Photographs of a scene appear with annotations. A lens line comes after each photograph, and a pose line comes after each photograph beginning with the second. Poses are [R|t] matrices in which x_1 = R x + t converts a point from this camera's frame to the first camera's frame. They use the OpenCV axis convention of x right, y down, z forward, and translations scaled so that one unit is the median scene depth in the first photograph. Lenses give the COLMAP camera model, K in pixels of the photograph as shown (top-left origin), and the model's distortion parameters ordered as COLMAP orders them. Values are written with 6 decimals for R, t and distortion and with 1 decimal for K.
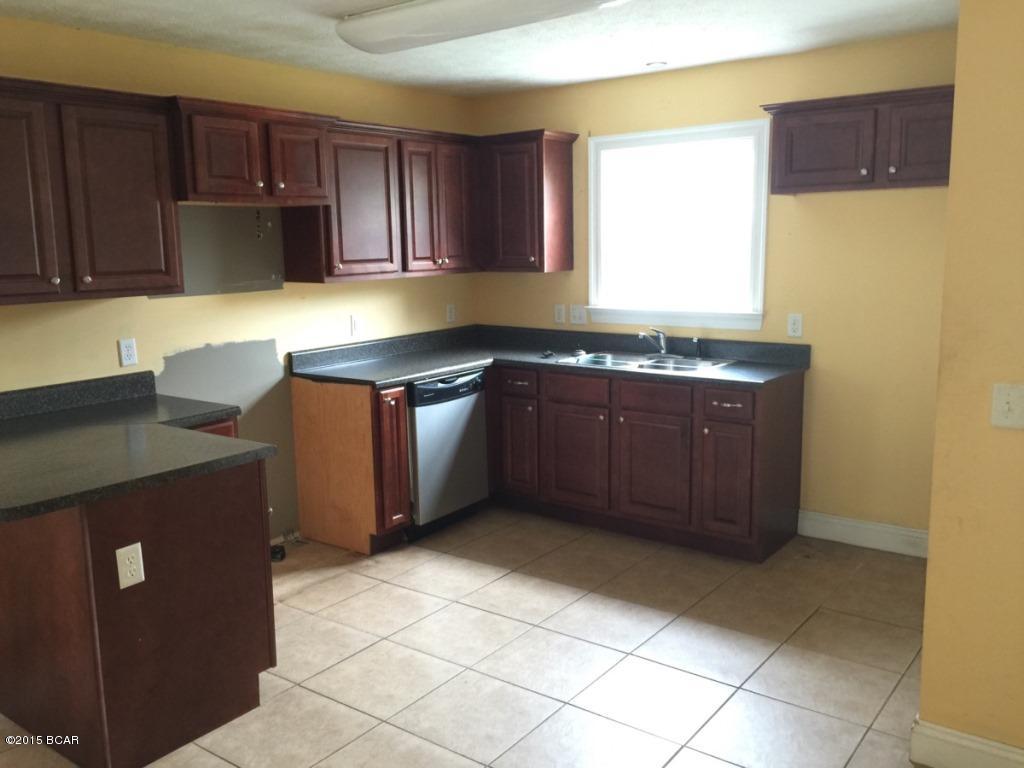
lens RADIAL K [[881.0, 0, 508.3], [0, 881.0, 389.0], [0, 0, 1]] dist [0.028188, -0.006803]
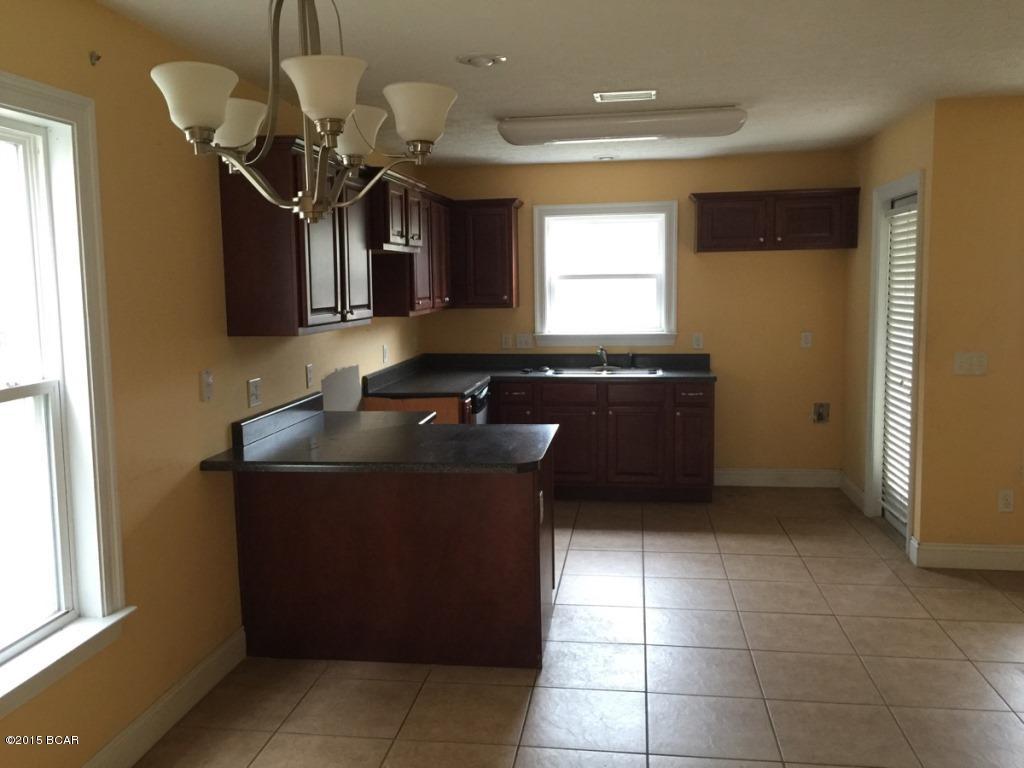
lens RADIAL K [[881.0, 0, 515.6], [0, 881.0, 378.9], [0, 0, 1]] dist [0.028188, -0.006803]
pose [[0.877005, -0.049821, 0.477891, -0.630408], [0.080796, 0.995738, -0.044467, 0.030483], [-0.473639, 0.077609, 0.877293, -0.128085]]
